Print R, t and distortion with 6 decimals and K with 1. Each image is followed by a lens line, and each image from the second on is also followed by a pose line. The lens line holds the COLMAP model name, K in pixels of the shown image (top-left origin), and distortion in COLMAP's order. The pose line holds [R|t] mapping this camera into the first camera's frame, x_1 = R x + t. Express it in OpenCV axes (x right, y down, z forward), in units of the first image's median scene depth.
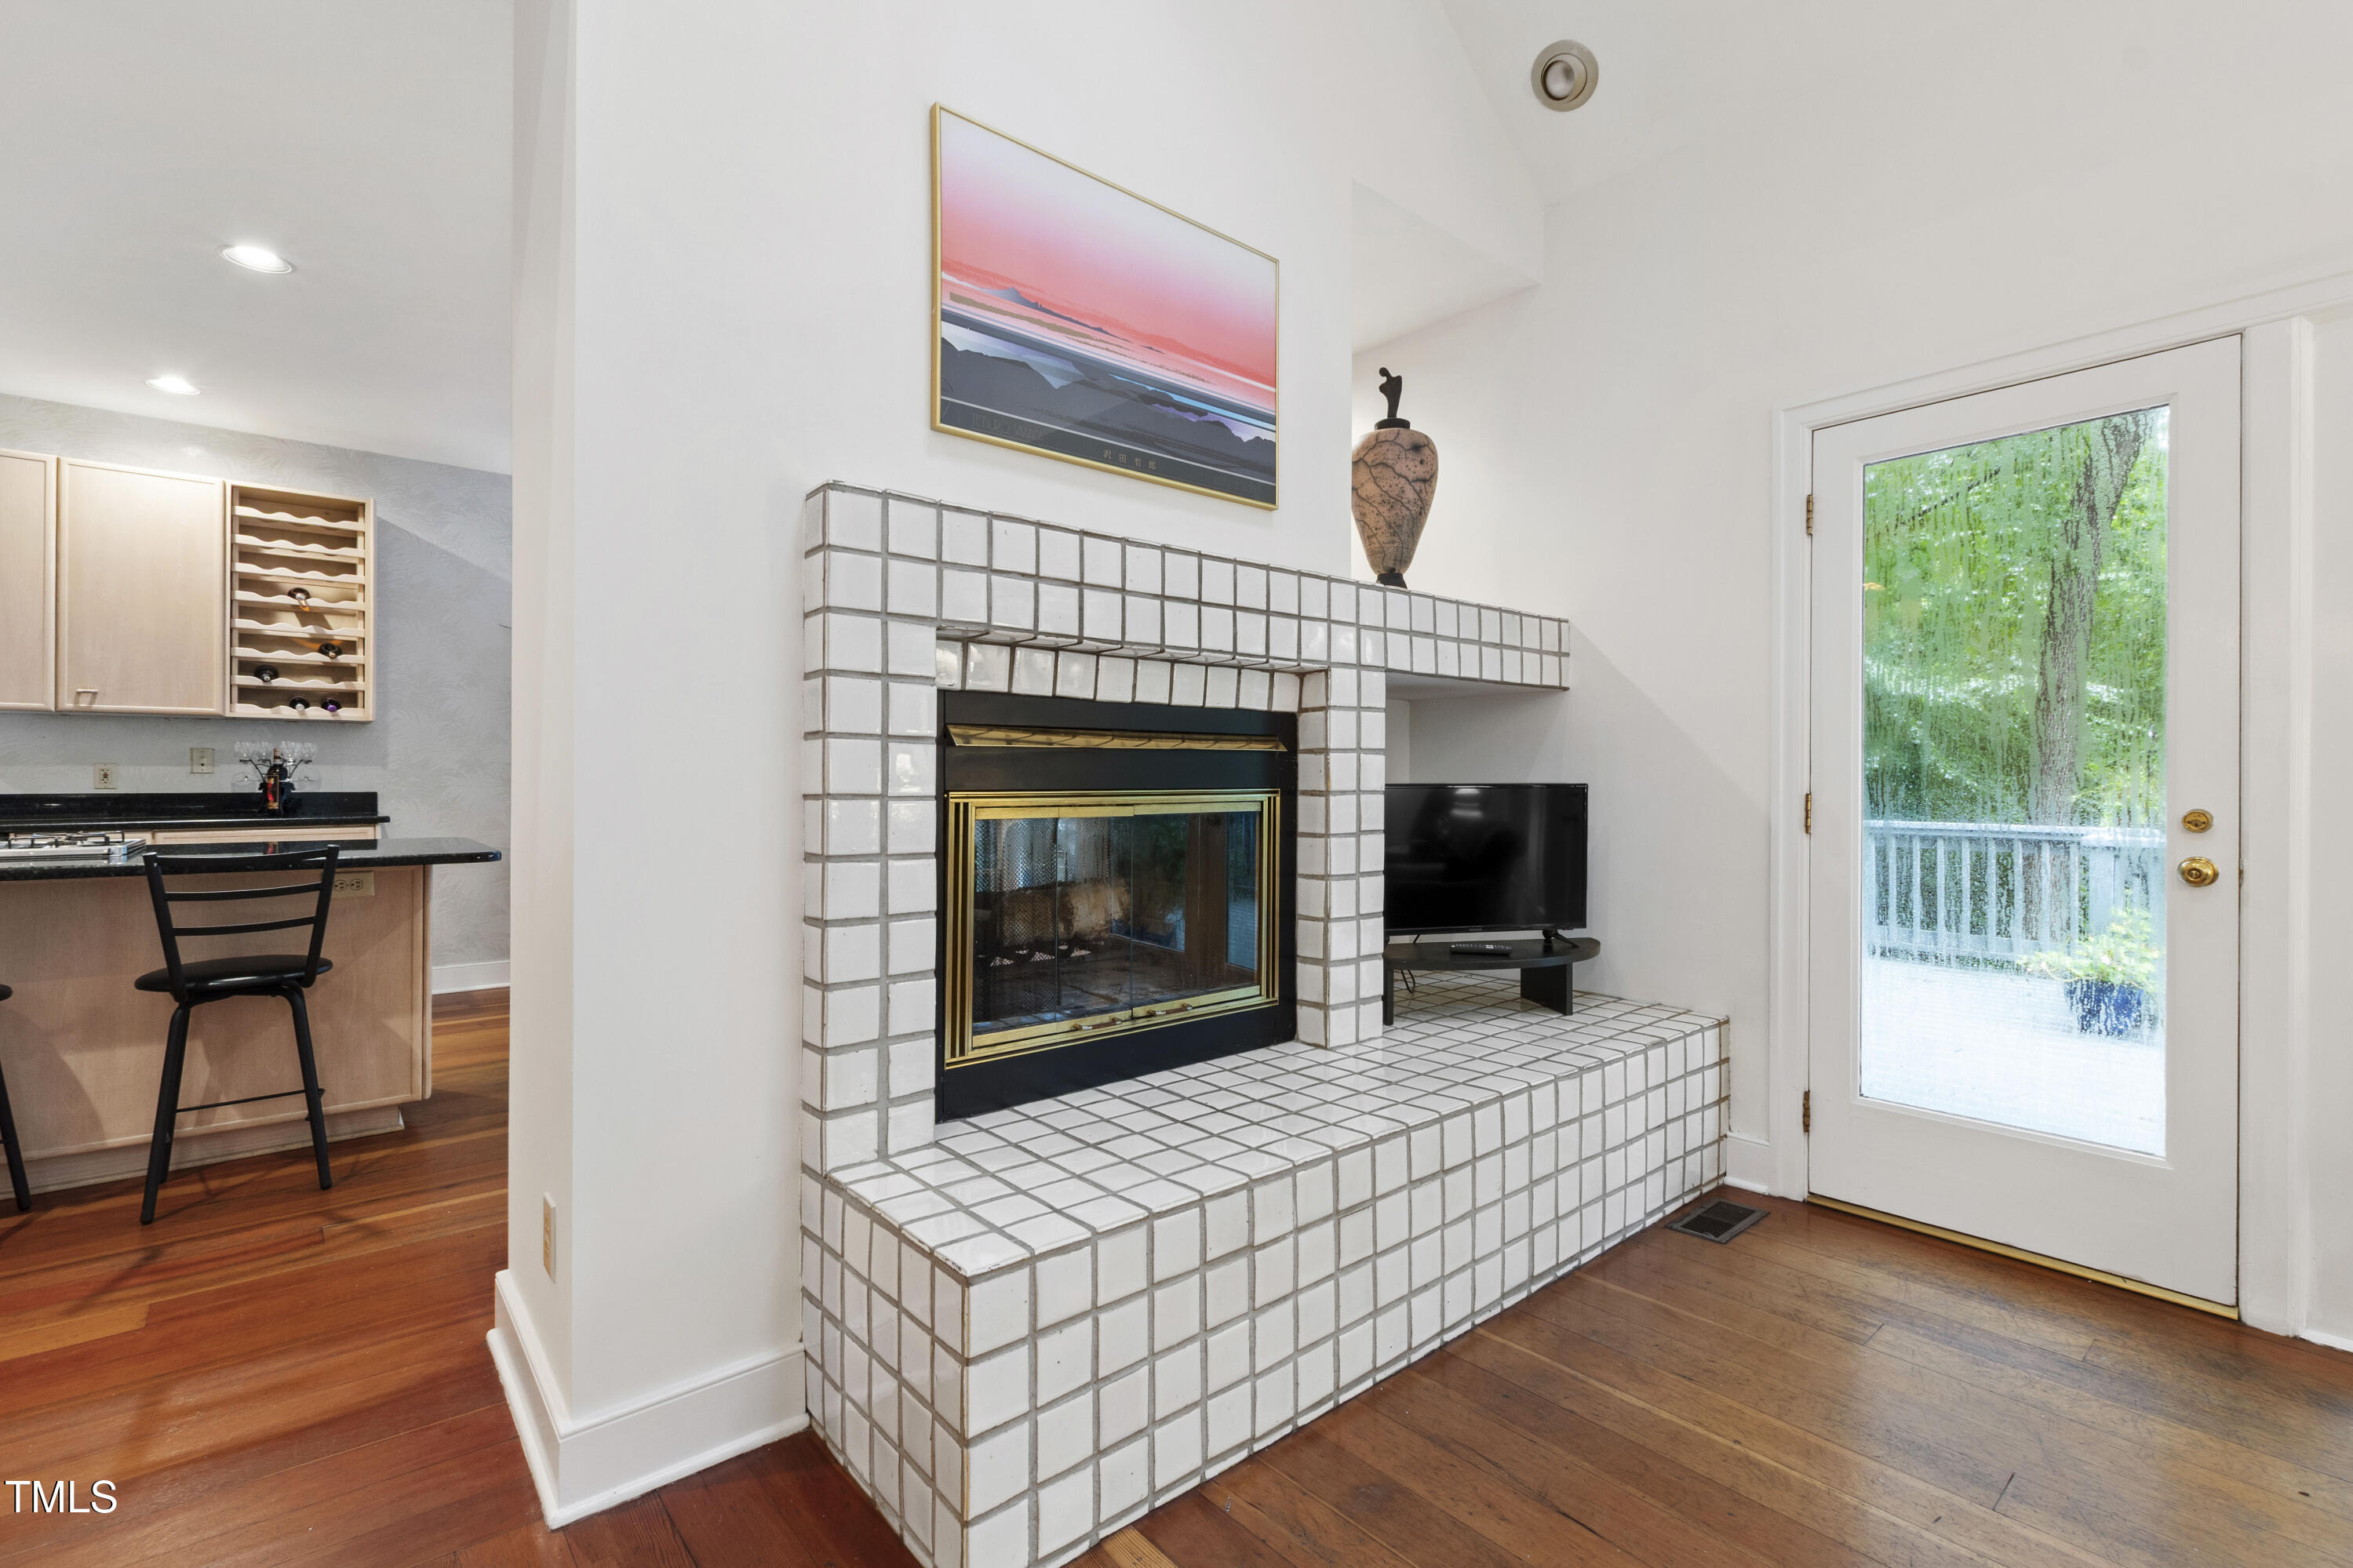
lens RADIAL K [[1063.8, 0, 1180.0], [0, 1063.8, 780.1], [0, 0, 1]] dist [0.003152, -0.000299]
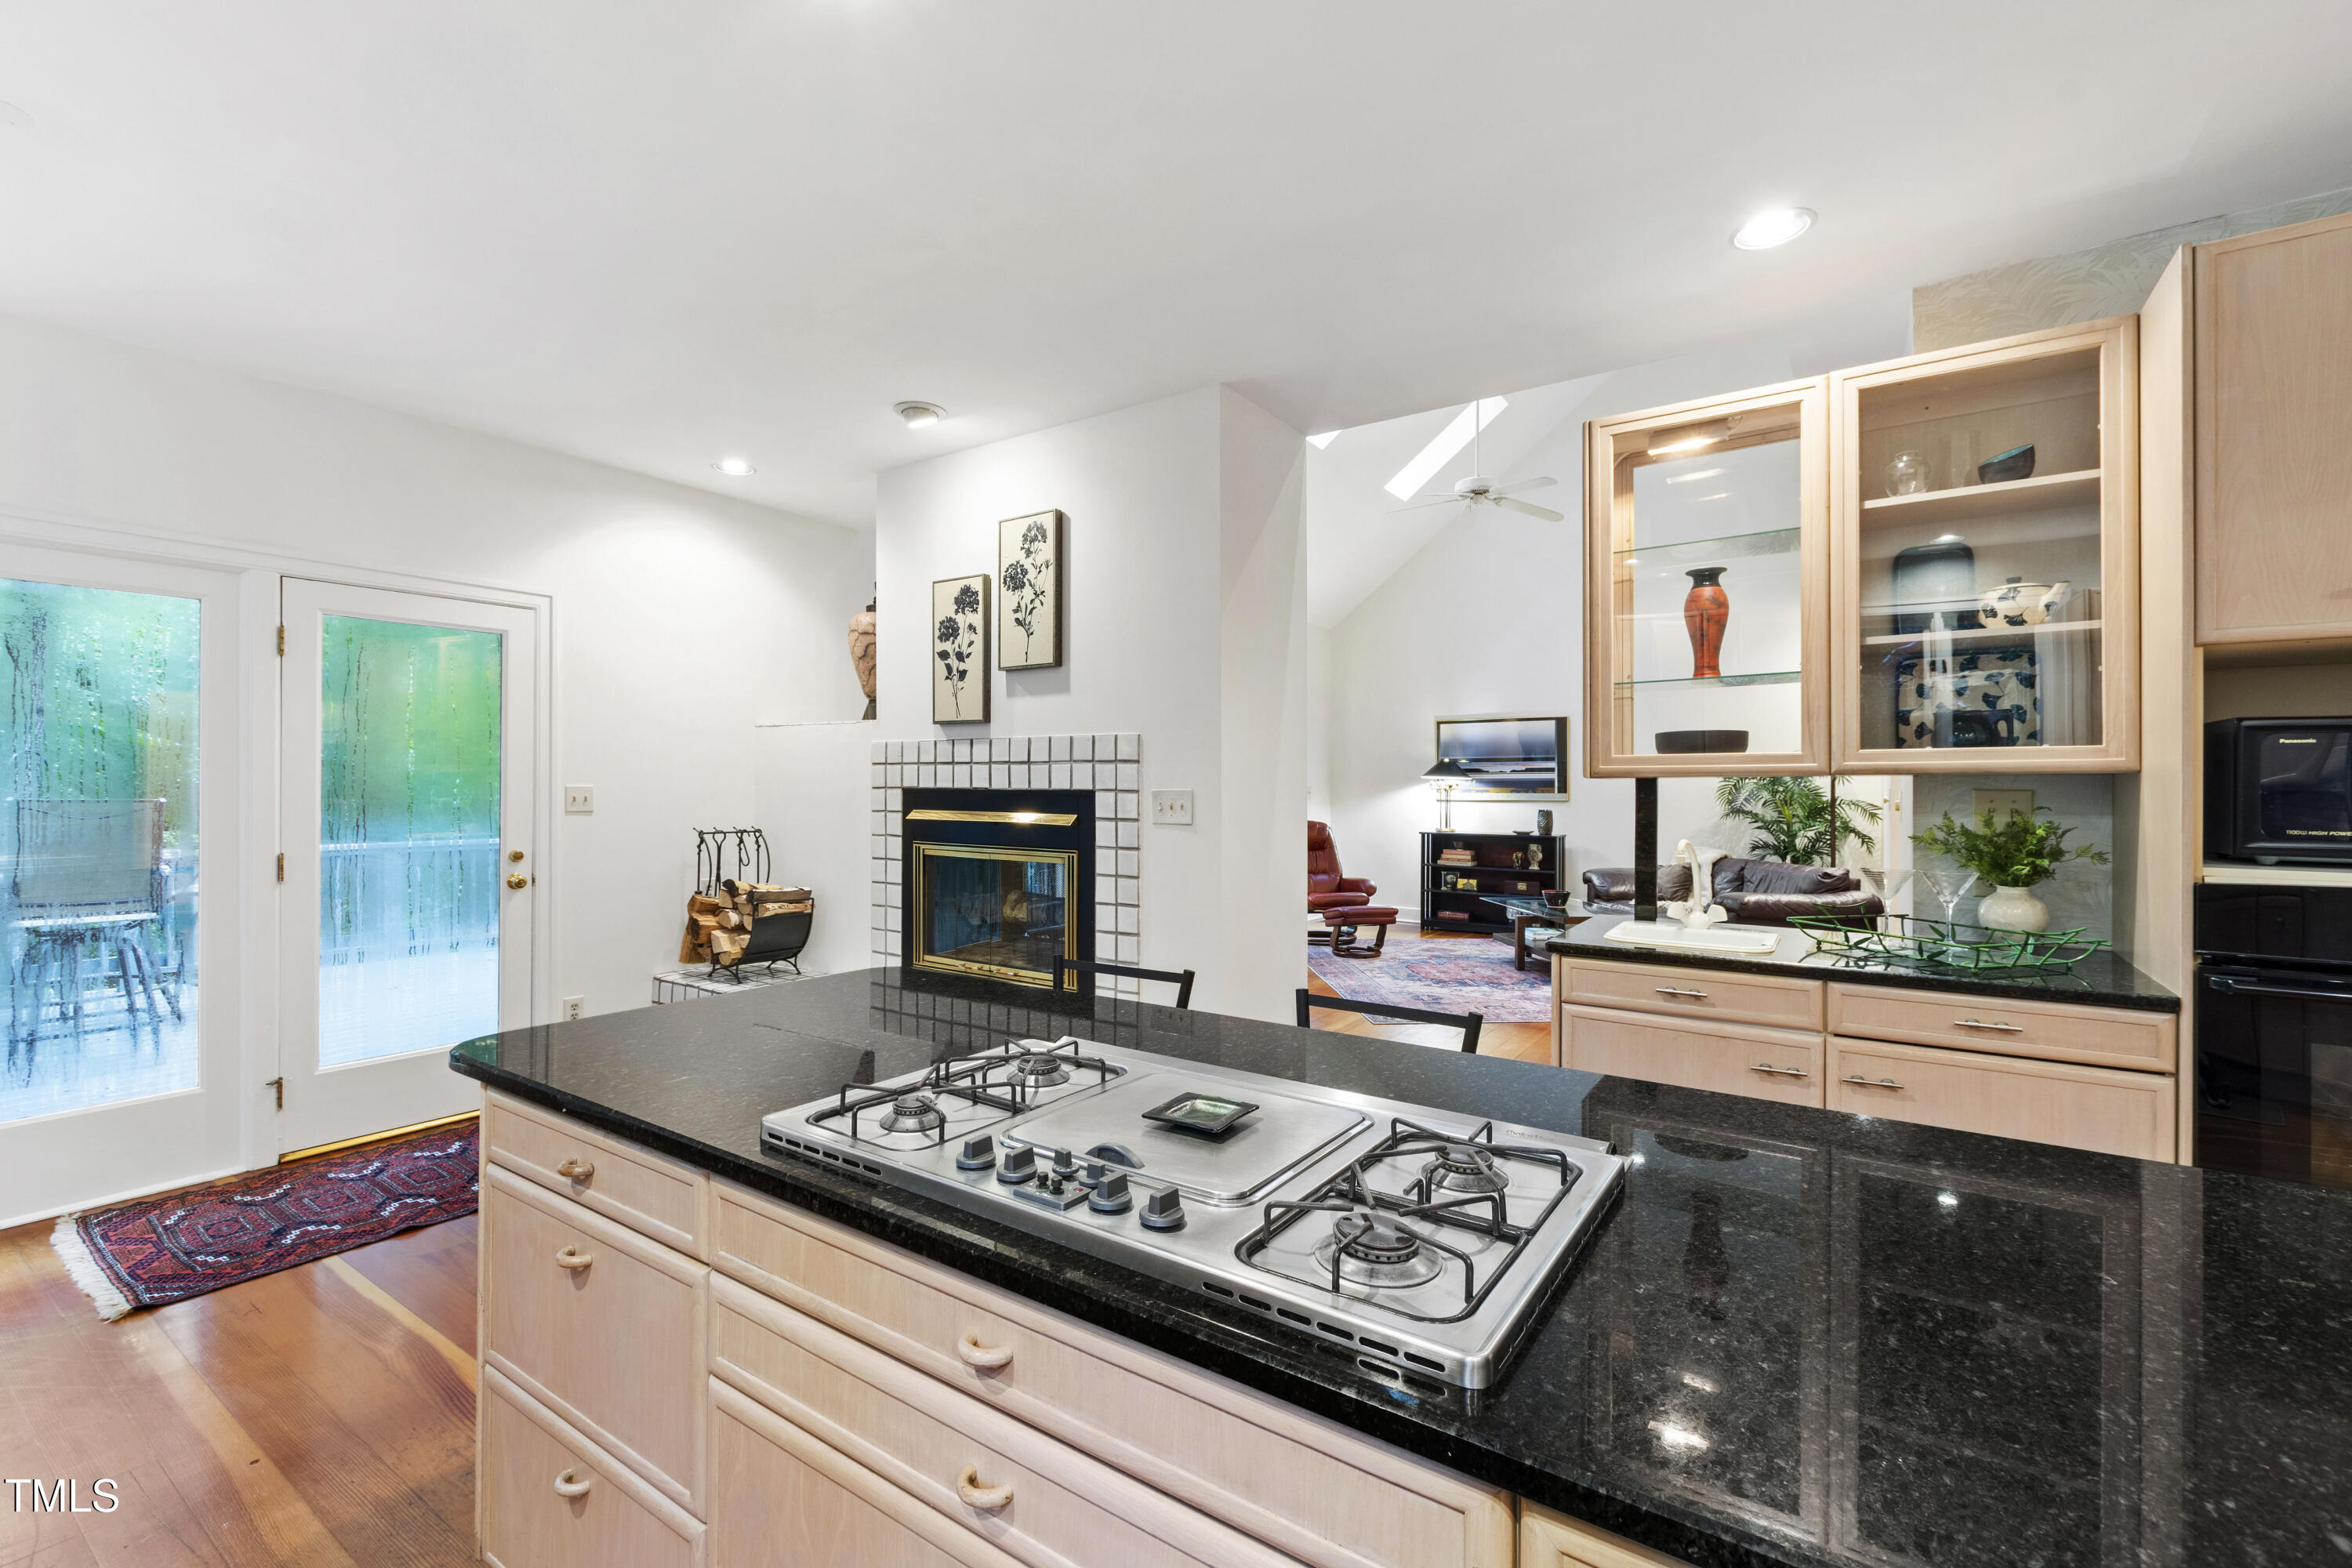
lens RADIAL K [[1010.7, 0, 1168.5], [0, 1010.7, 784.2], [0, 0, 1]] dist [0.000077, -0.000699]
pose [[-0.258706, -0.003089, 0.965951, -1.812190], [-0.002301, 0.999994, 0.002581, -0.090765], [-0.965953, -0.001555, -0.258712, 1.246443]]
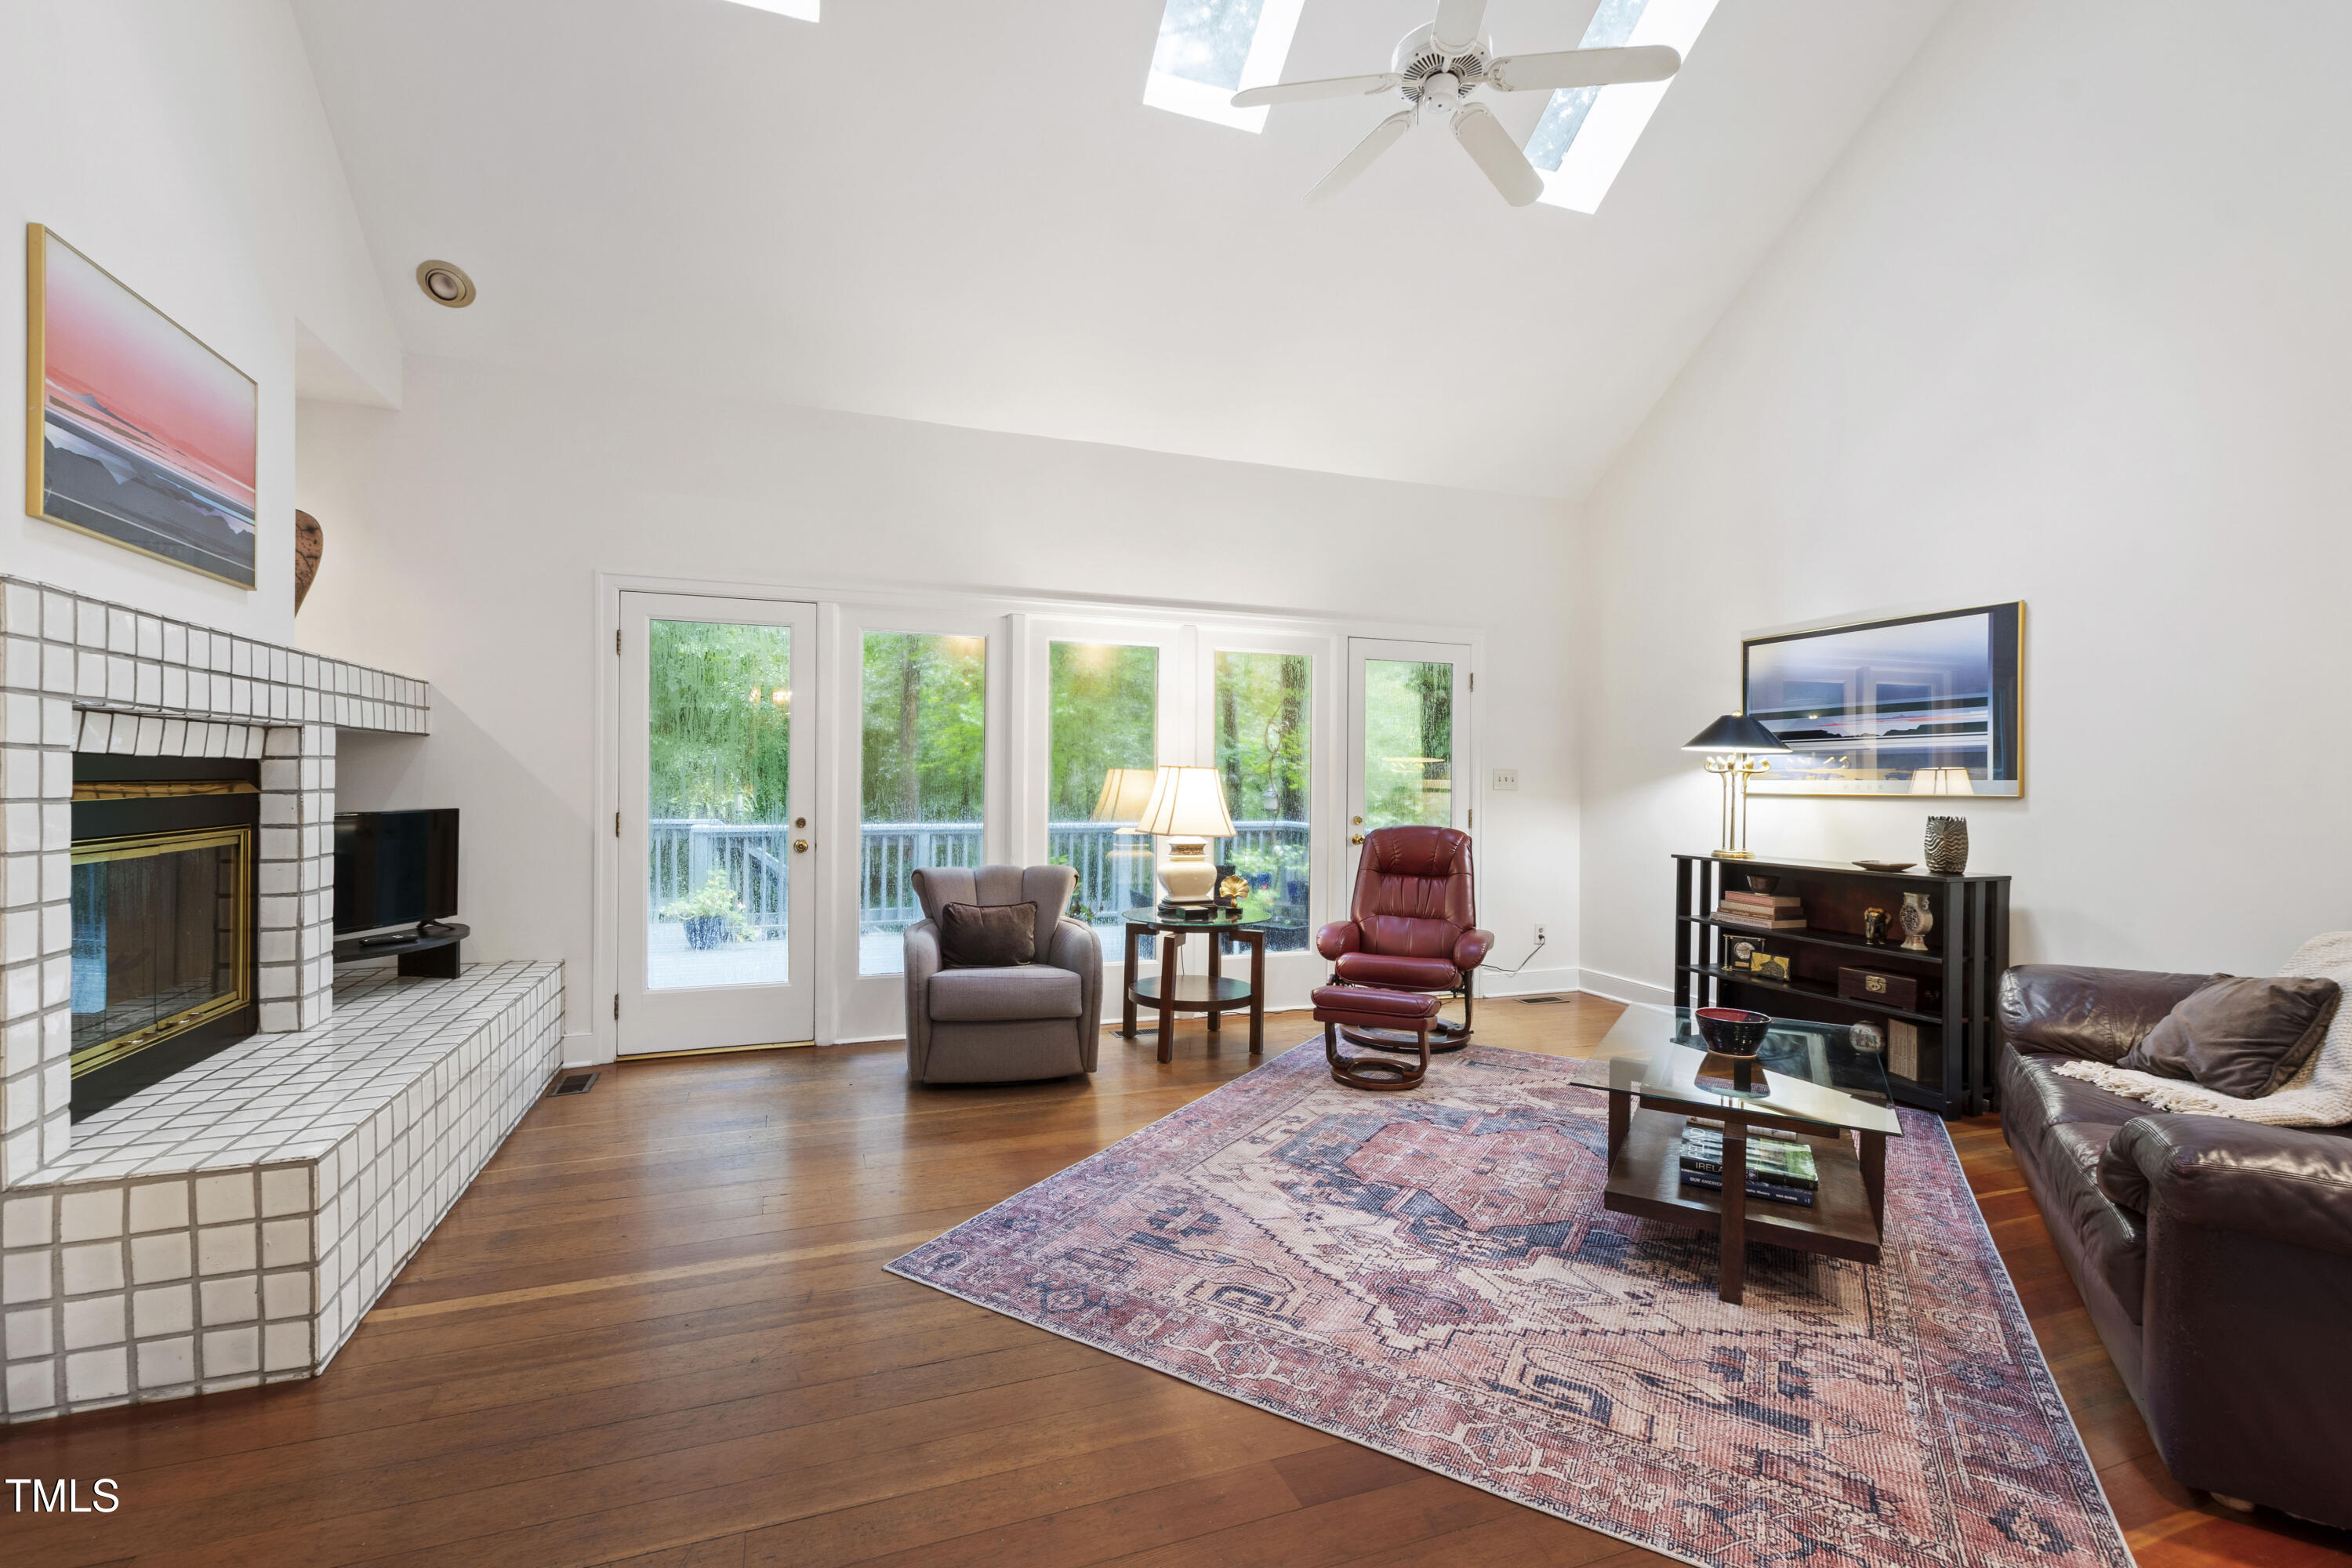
lens RADIAL K [[1010.7, 0, 1168.5], [0, 1010.7, 784.2], [0, 0, 1]] dist [0.000077, -0.000699]
pose [[0.347331, -0.005134, 0.937728, -0.617525], [-0.005591, 0.999956, 0.007545, -0.051105], [-0.937726, -0.007863, 0.347287, -0.359667]]
